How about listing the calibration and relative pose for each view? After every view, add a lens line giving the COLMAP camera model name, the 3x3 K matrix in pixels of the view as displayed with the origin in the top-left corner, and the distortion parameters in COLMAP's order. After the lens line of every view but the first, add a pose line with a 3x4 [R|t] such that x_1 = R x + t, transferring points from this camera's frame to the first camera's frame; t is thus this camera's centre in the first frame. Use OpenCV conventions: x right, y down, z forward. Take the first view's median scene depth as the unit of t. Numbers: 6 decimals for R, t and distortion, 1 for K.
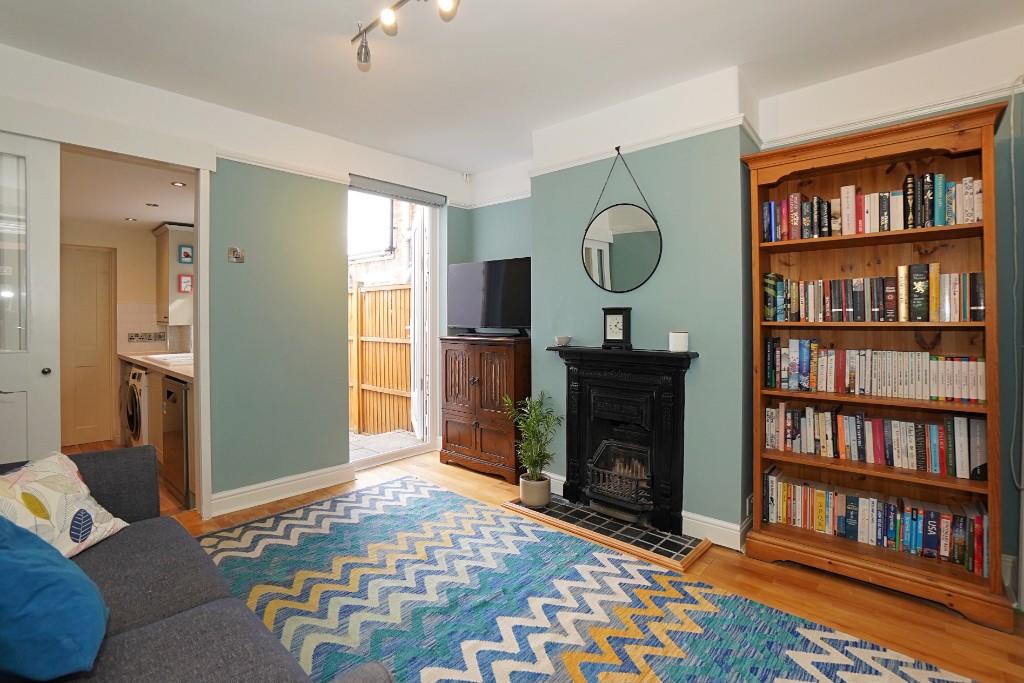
lens RADIAL K [[476.1, 0, 508.6], [0, 476.1, 318.7], [0, 0, 1]] dist [-0.019059, -0.000112]
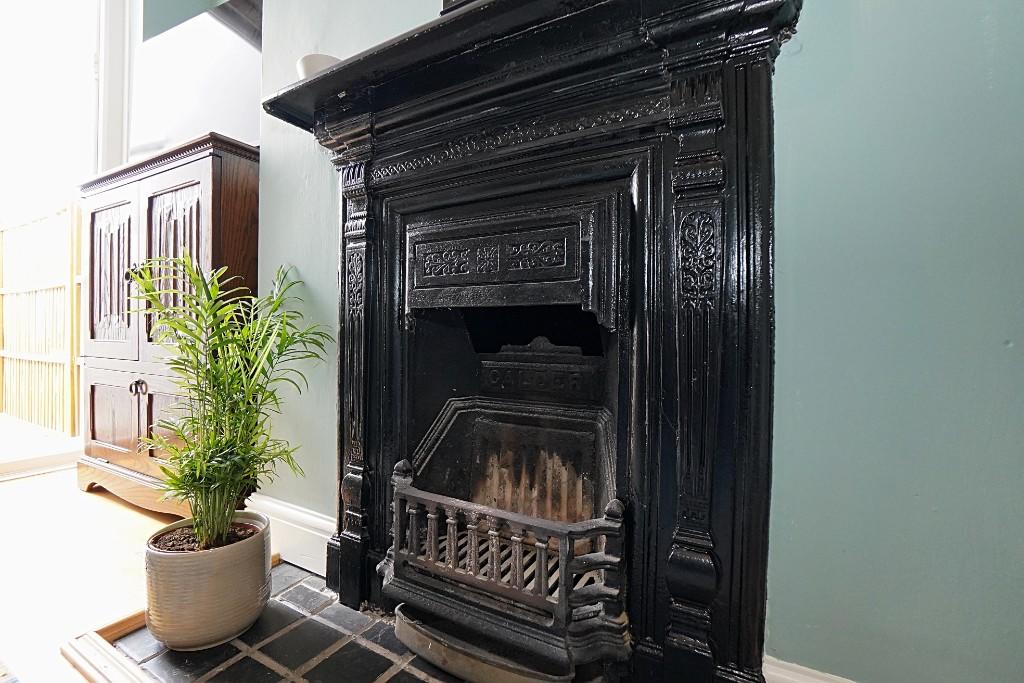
lens RADIAL K [[450.1, 0, 510.3], [0, 450.1, 342.5], [0, 0, 1]] dist [-0.030252, -0.000127]
pose [[0.969799, 0.014823, 0.243453, 0.170780], [-0.016725, 0.999844, 0.005748, 0.223907], [-0.243330, -0.009646, 0.969896, 0.728286]]
